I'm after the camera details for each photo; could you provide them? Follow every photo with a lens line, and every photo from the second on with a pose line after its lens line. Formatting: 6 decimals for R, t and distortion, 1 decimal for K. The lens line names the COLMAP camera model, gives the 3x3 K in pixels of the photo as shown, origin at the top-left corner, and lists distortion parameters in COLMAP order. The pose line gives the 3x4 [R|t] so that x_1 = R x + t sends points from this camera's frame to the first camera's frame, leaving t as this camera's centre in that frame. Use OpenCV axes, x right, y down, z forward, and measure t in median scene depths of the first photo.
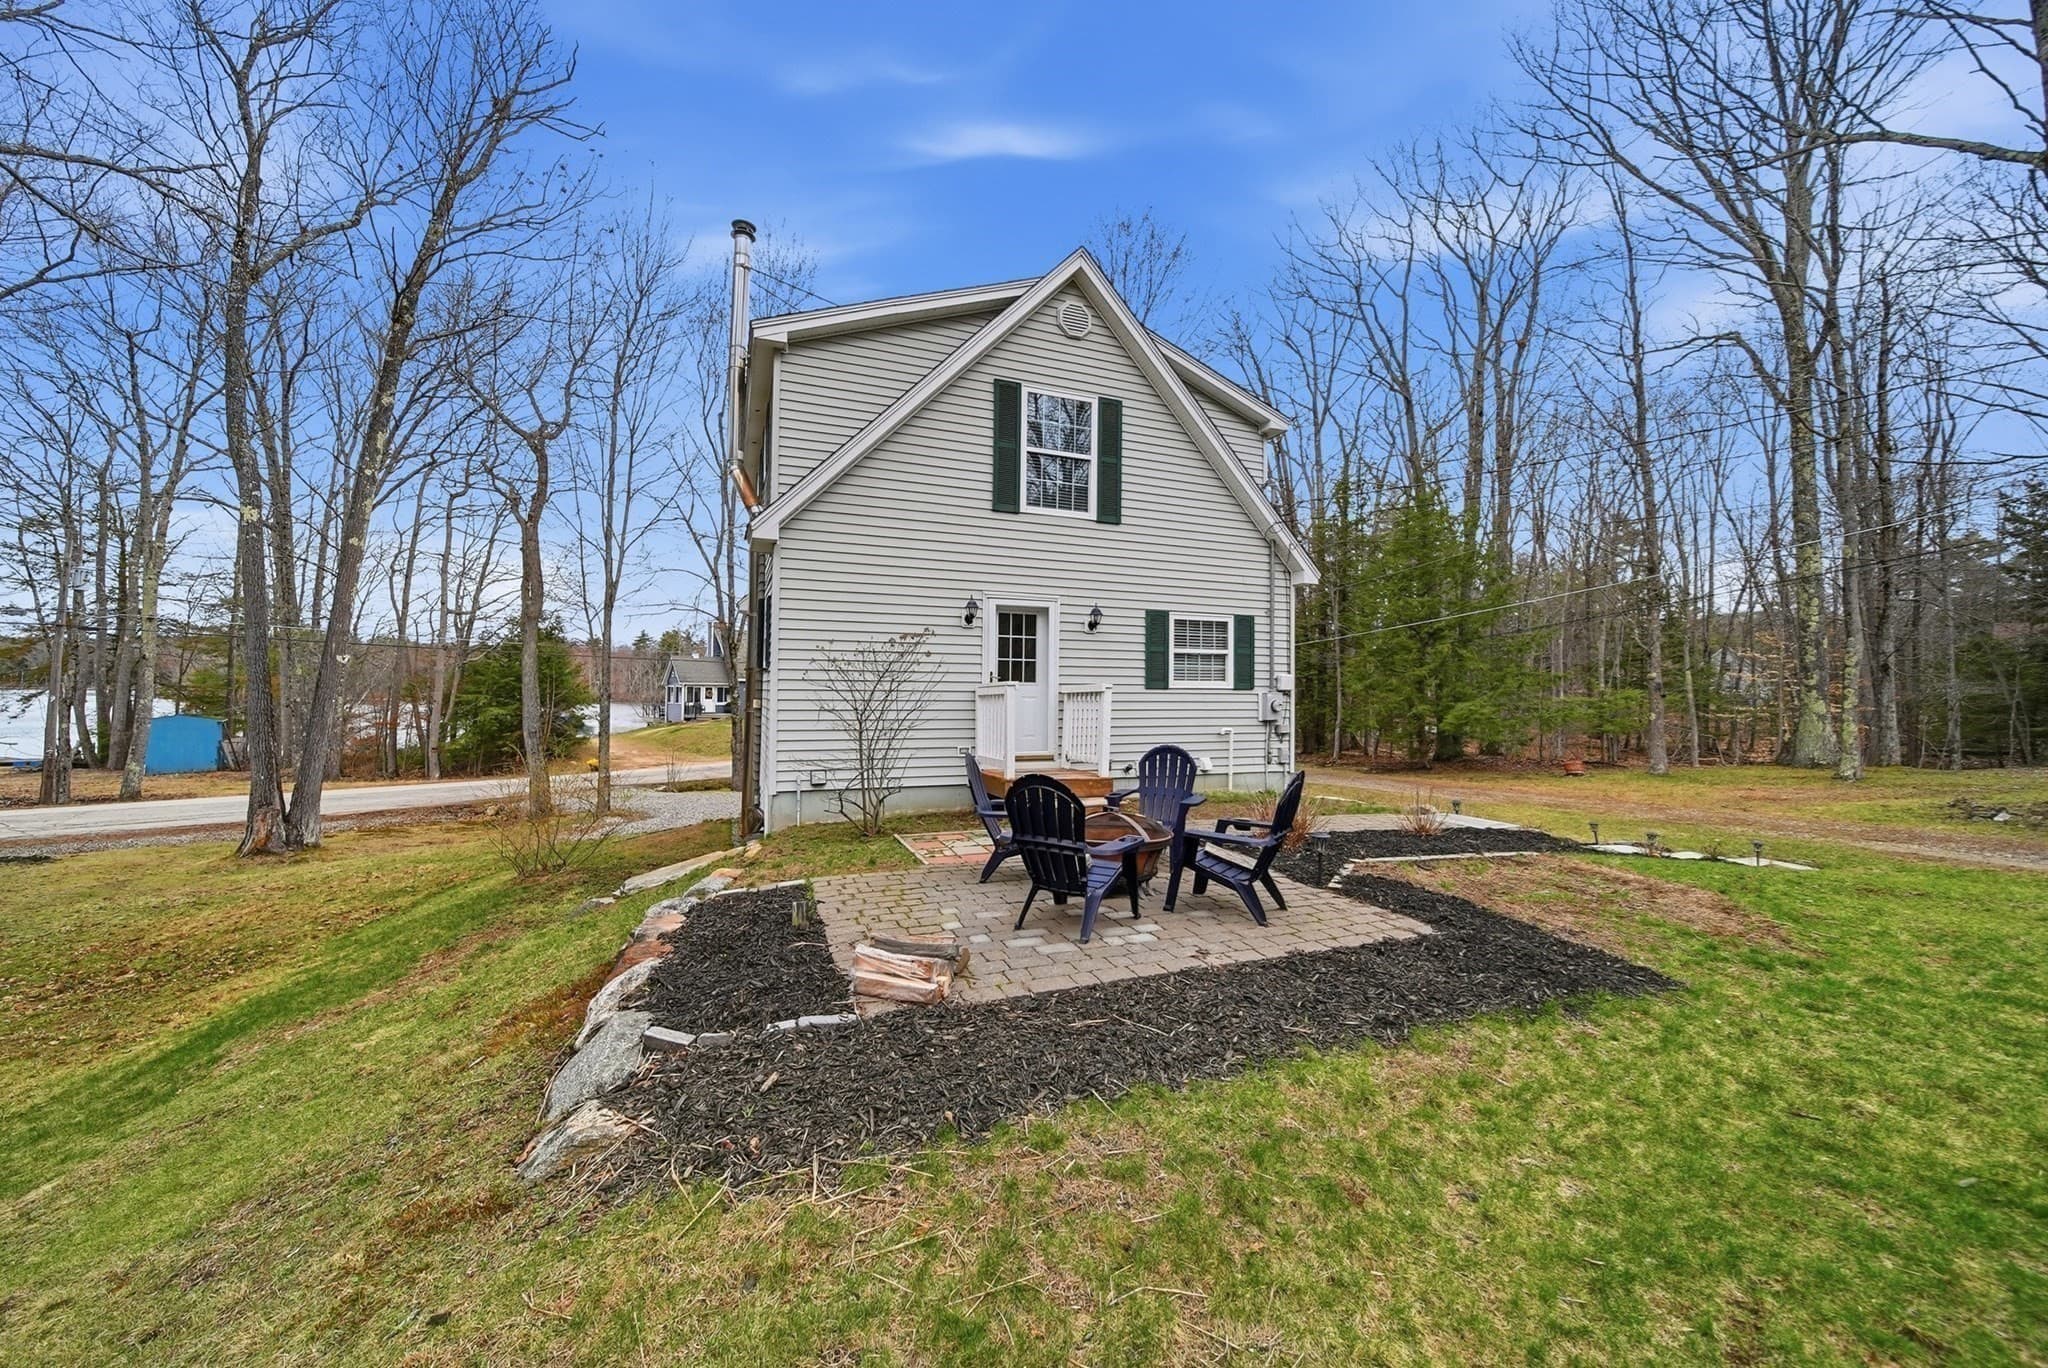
lens RADIAL K [[728.7, 0, 1026.2], [0, 728.7, 689.1], [0, 0, 1]] dist [-0.000512, -0.000209]
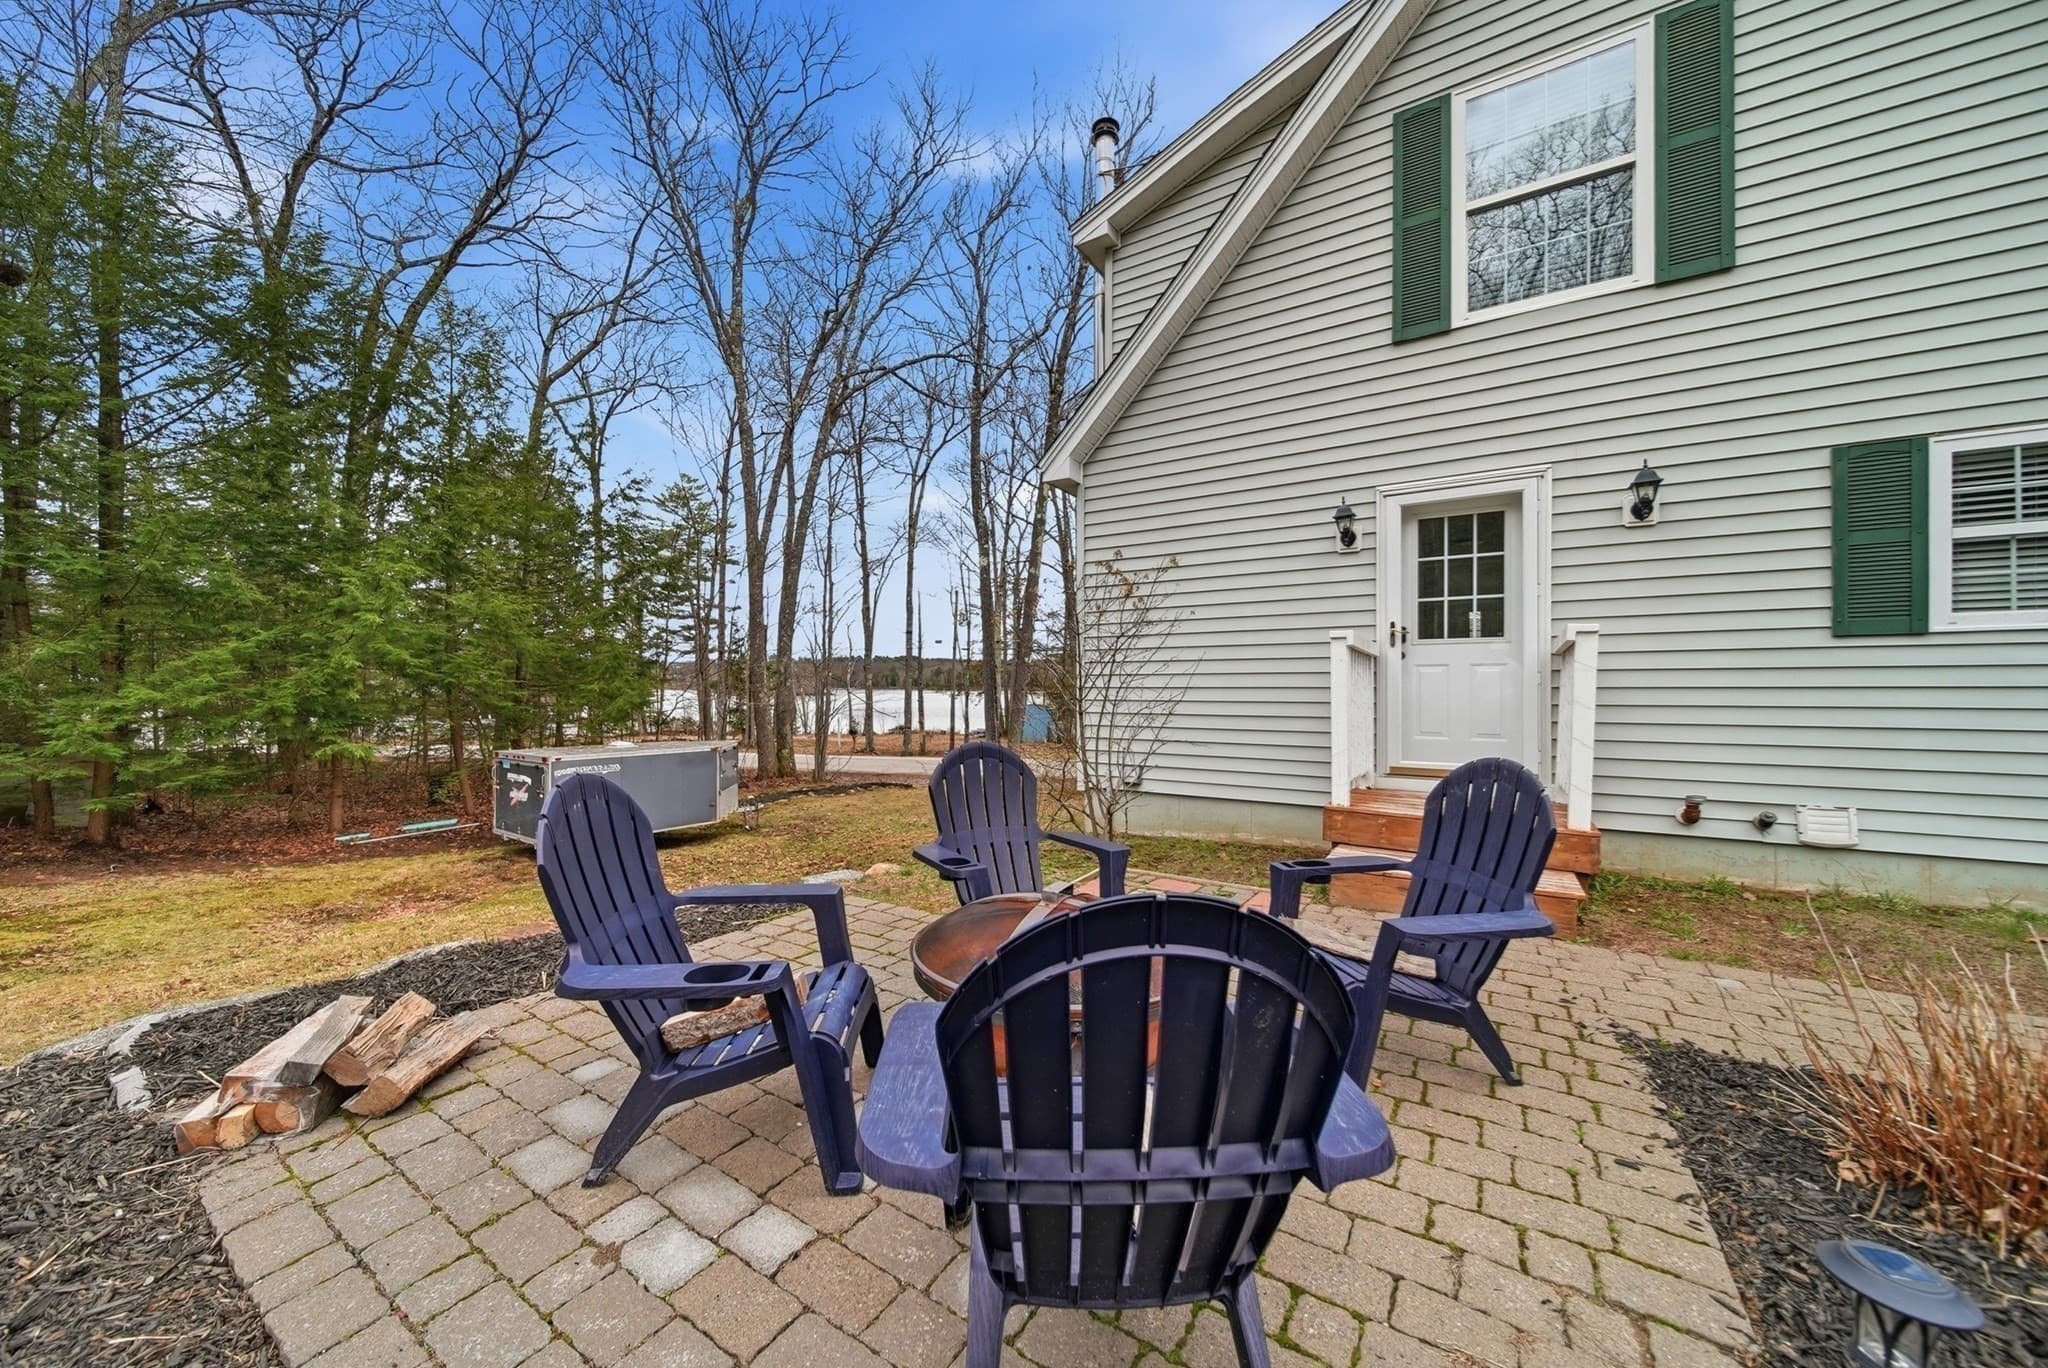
lens RADIAL K [[728.7, 0, 1026.2], [0, 728.7, 689.1], [0, 0, 1]] dist [-0.000512, -0.000209]
pose [[0.586139, -0.007563, -0.810175, 0.236772], [0.006632, 0.999968, -0.004537, 0.028167], [0.810183, -0.002714, 0.586171, 0.400019]]
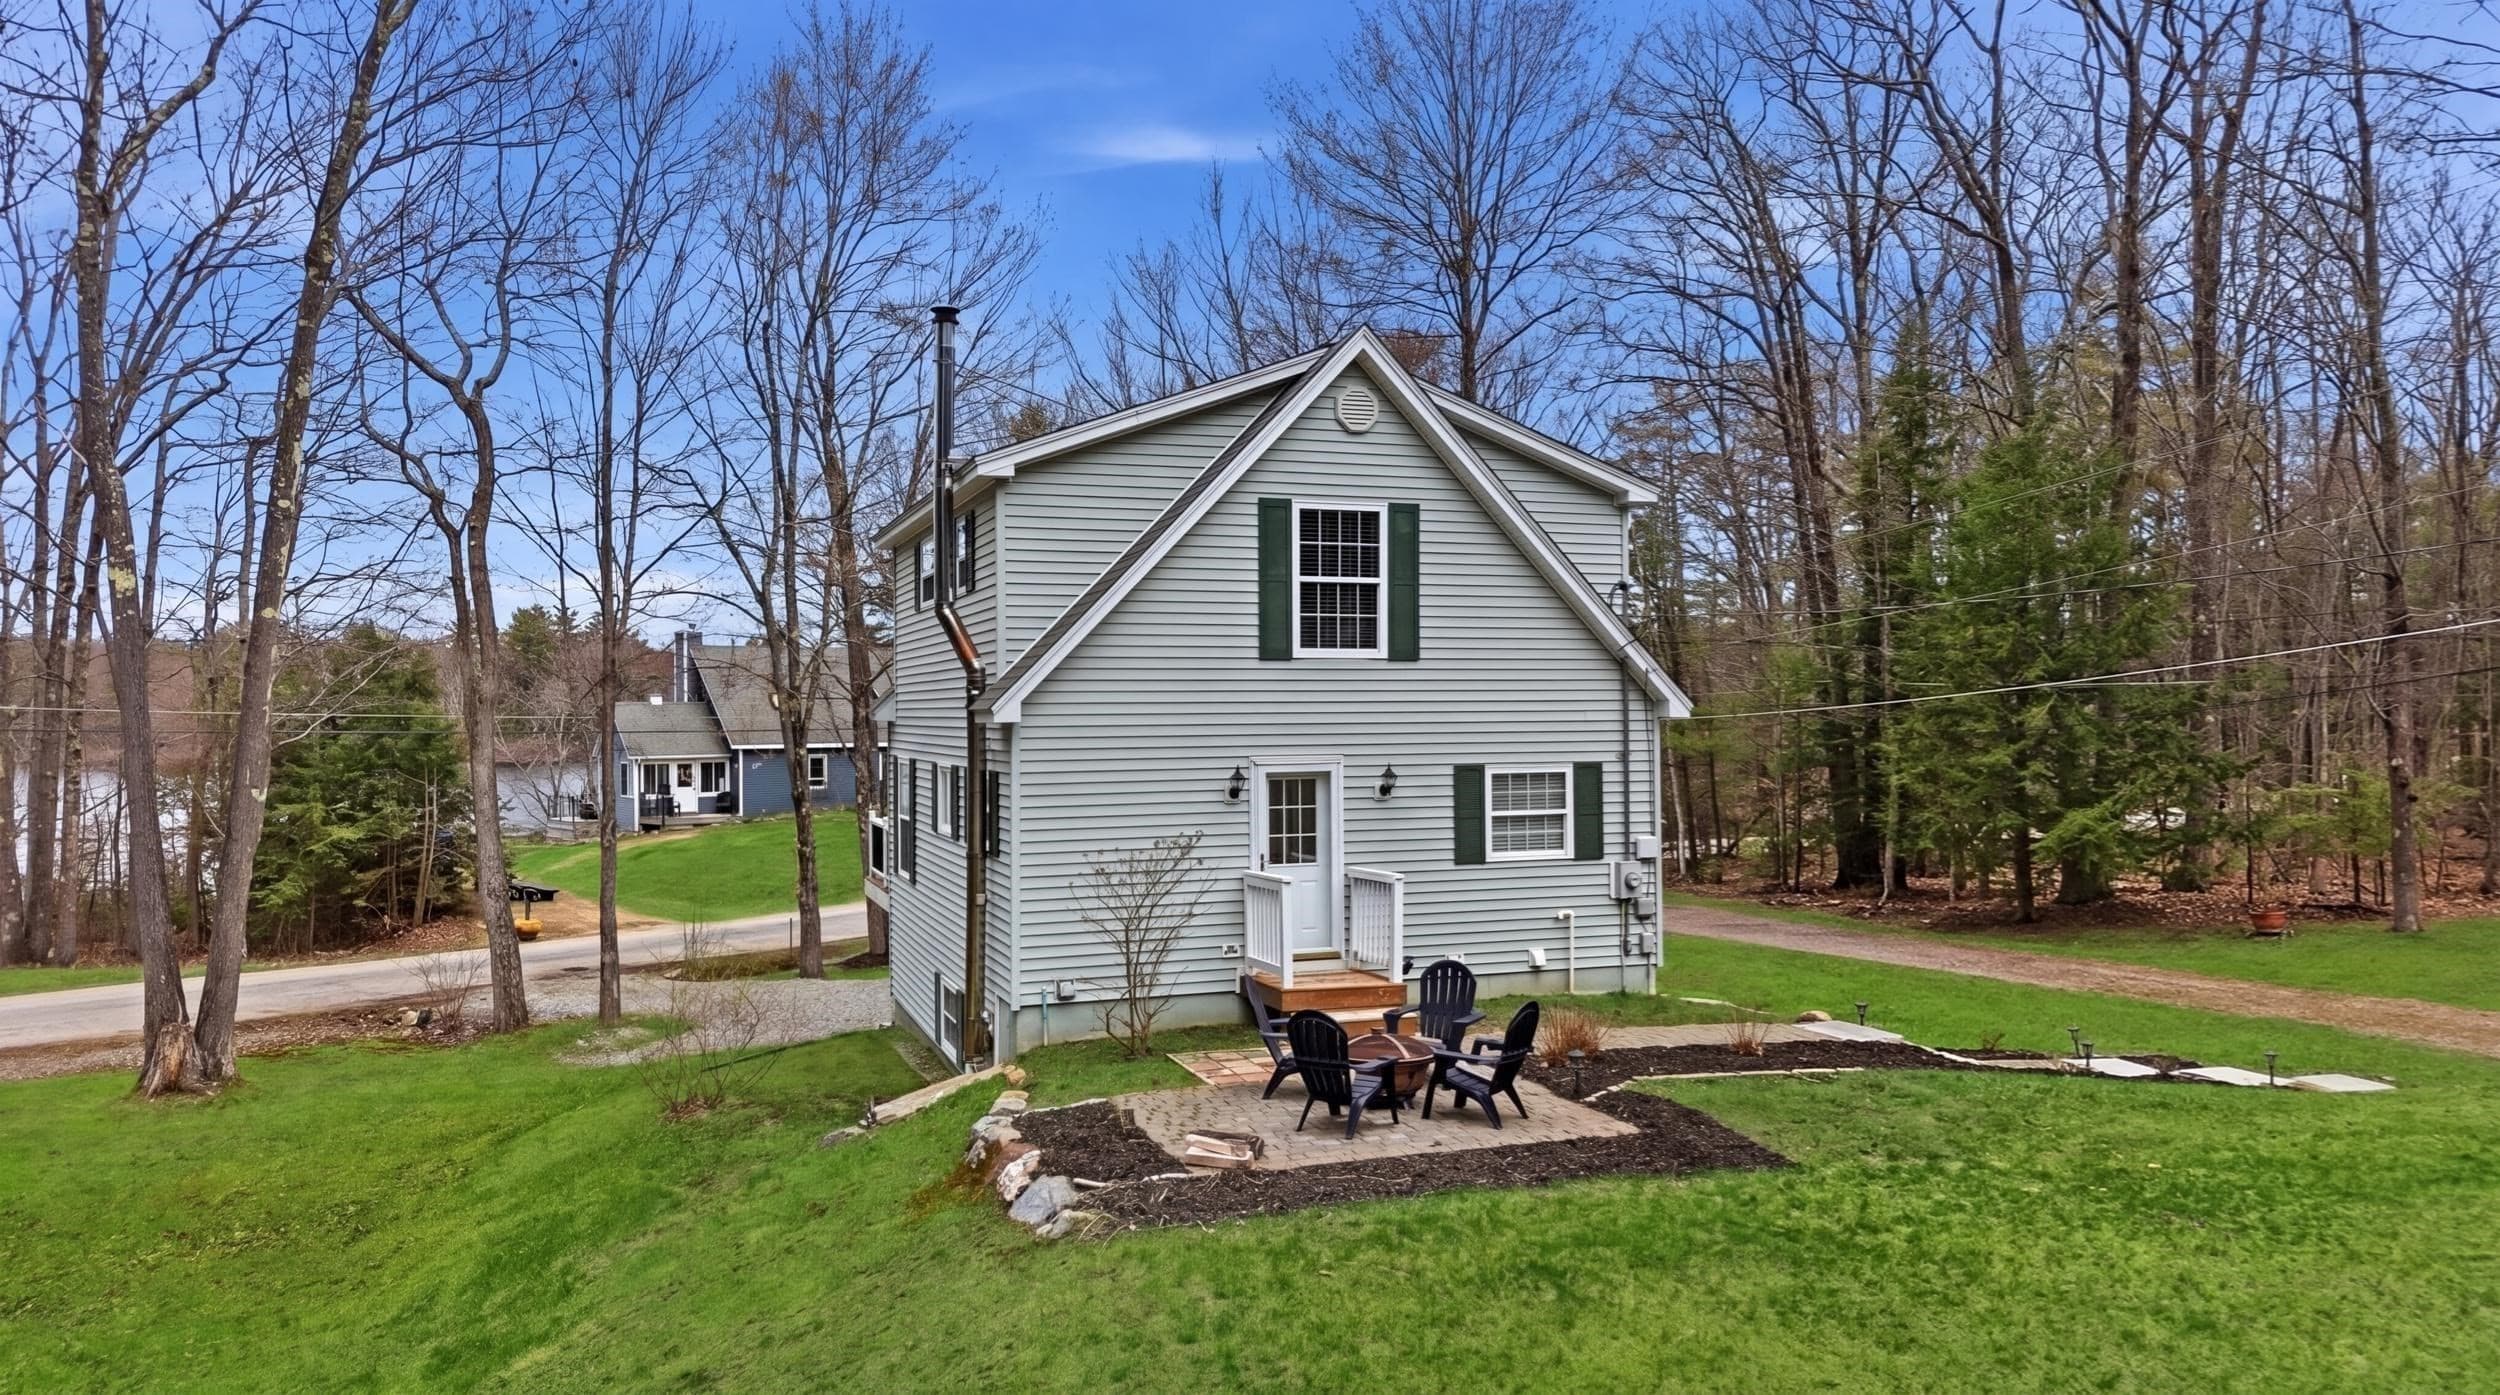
lens RADIAL K [[1659.6, 0, 1250.0], [0, 1659.6, 697.5], [0, 0, 1]] dist [0.080679, -0.127925]
pose [[0.999173, -0.017549, -0.036670, 0.010425], [0.017246, 0.999814, -0.008581, -0.175415], [0.036814, 0.007942, 0.999291, -0.836654]]
